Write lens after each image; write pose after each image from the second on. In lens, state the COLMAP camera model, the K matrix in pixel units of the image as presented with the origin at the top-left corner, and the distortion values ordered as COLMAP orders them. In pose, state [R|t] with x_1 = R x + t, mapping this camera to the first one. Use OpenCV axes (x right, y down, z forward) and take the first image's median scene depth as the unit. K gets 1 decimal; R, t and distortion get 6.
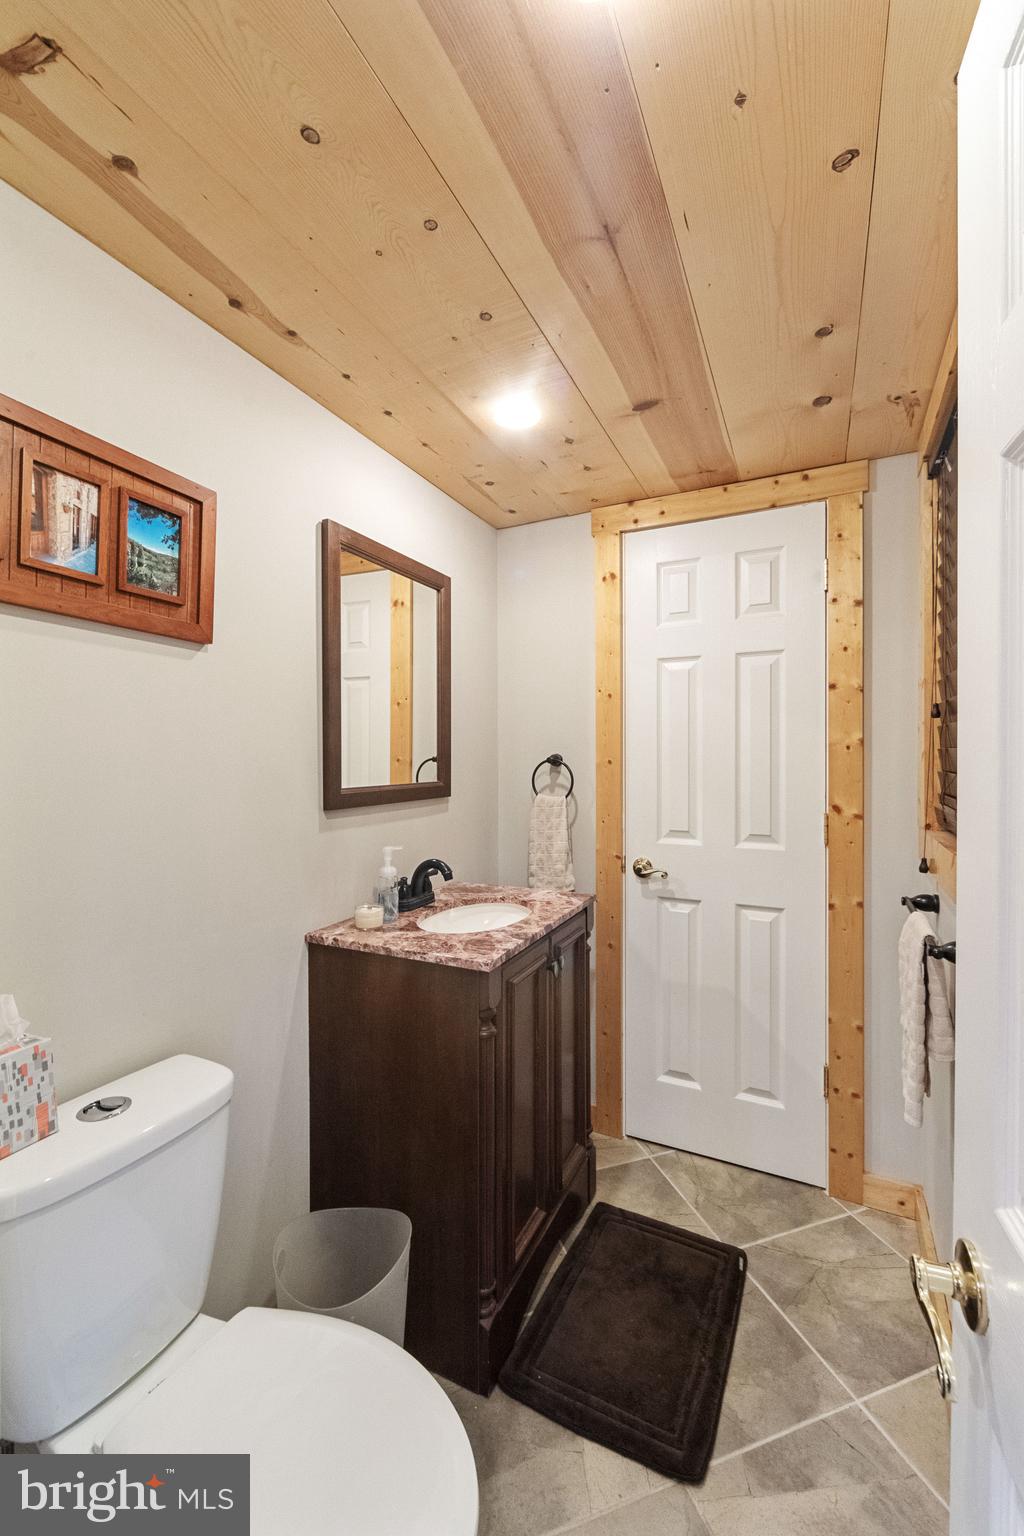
lens RADIAL K [[632.7, 0, 517.7], [0, 632.7, 760.0], [0, 0, 1]] dist [0.000111, -0.000243]
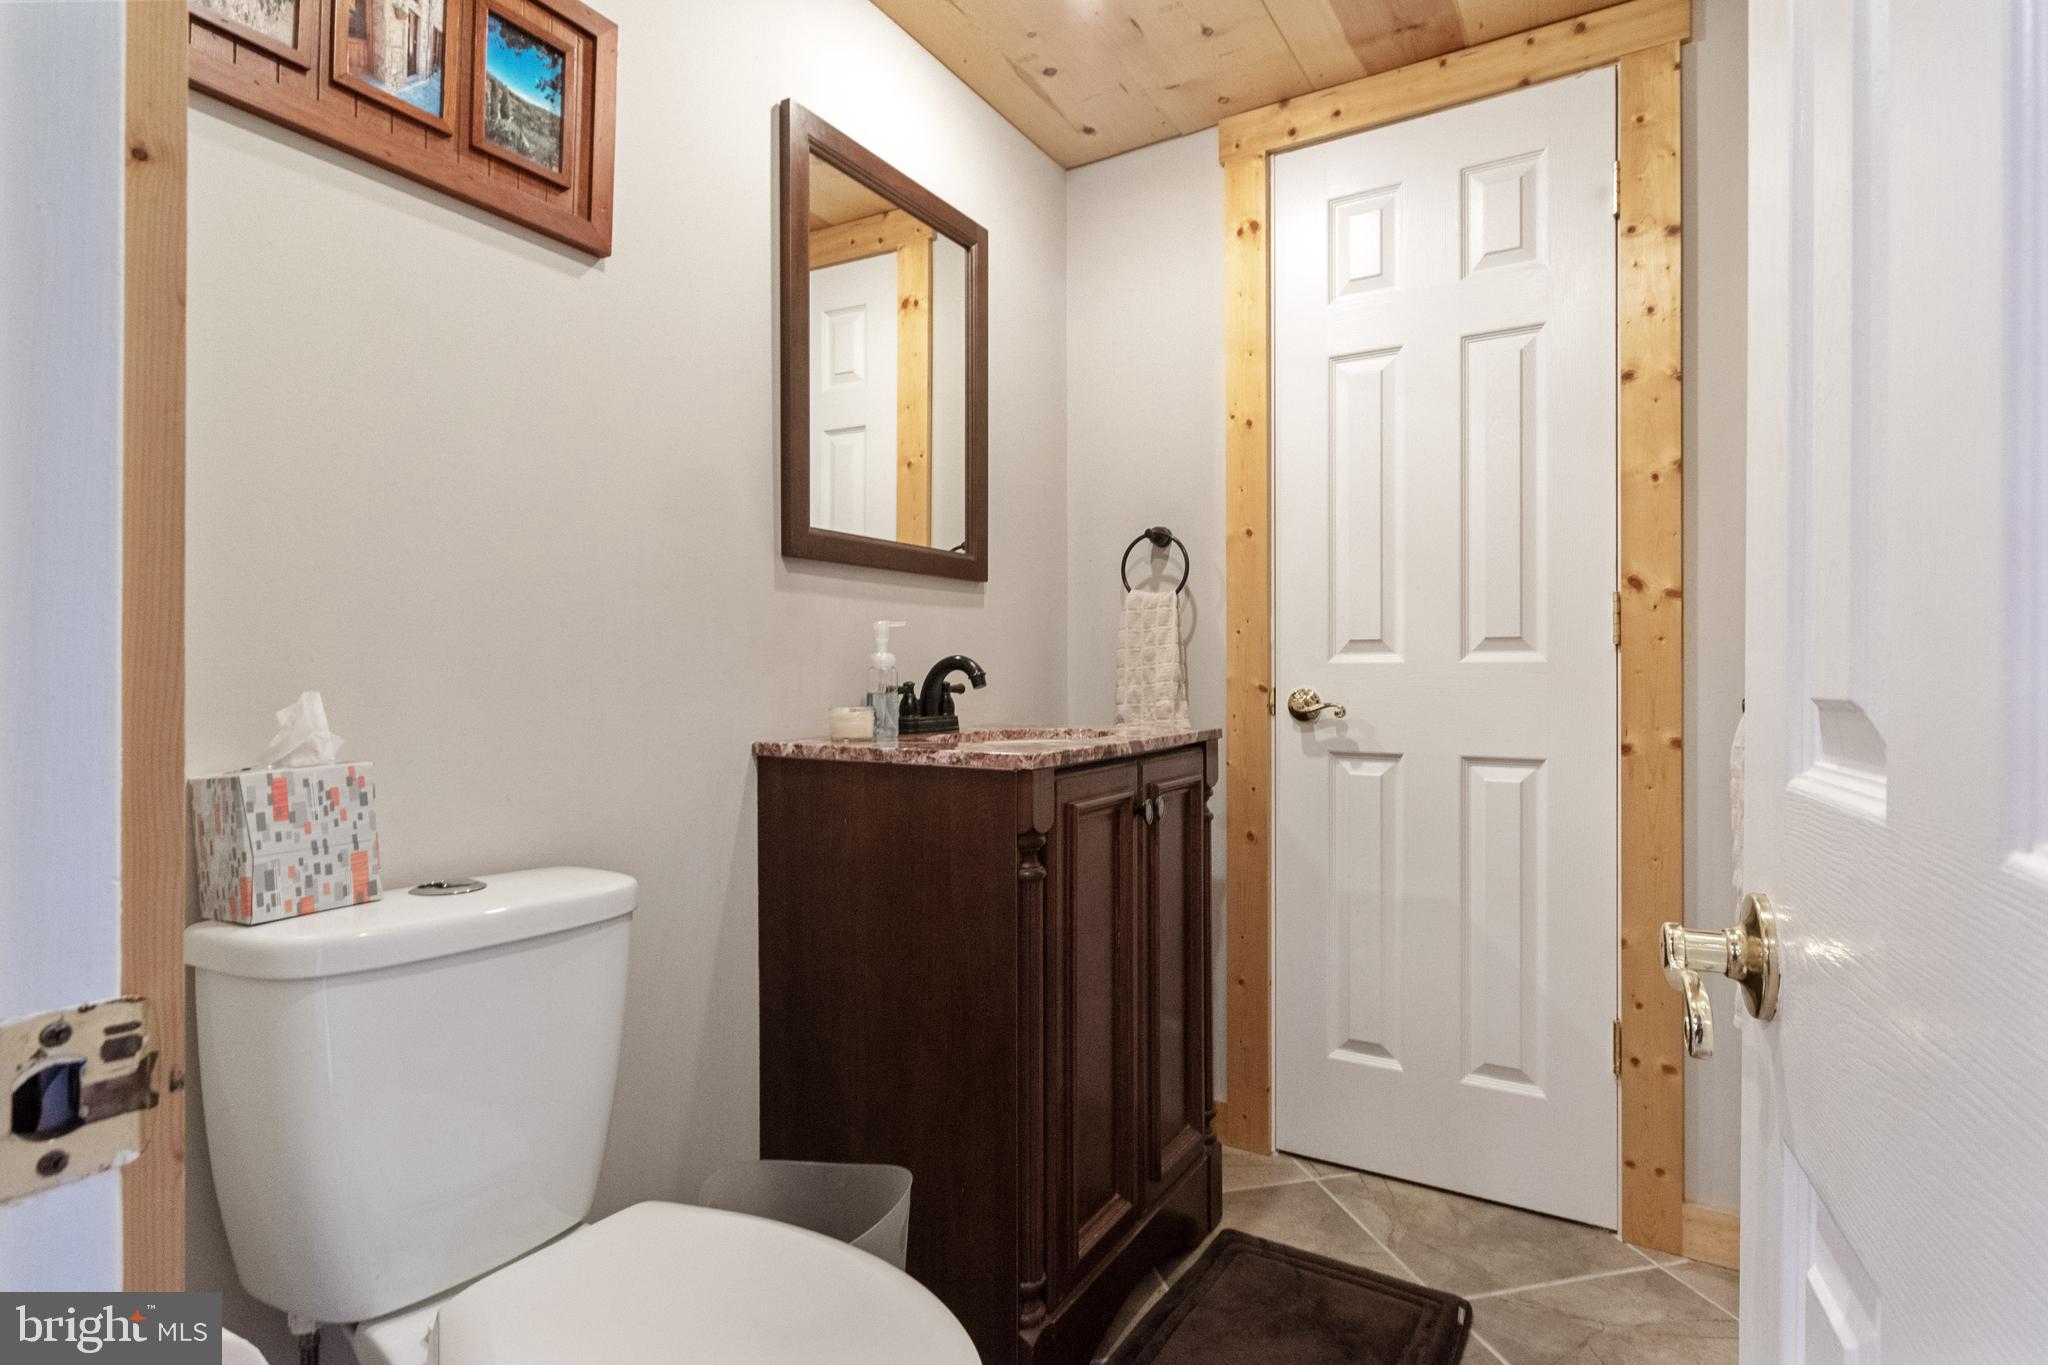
lens RADIAL K [[1049.3, 0, 1025.7], [0, 1049.3, 681.6], [0, 0, 1]] dist [-0.001446, -0.000849]
pose [[0.995540, 0.000417, -0.094344, 0.031873], [-0.000668, 0.999996, -0.002622, 0.174949], [0.094343, 0.002673, 0.995536, -0.025611]]
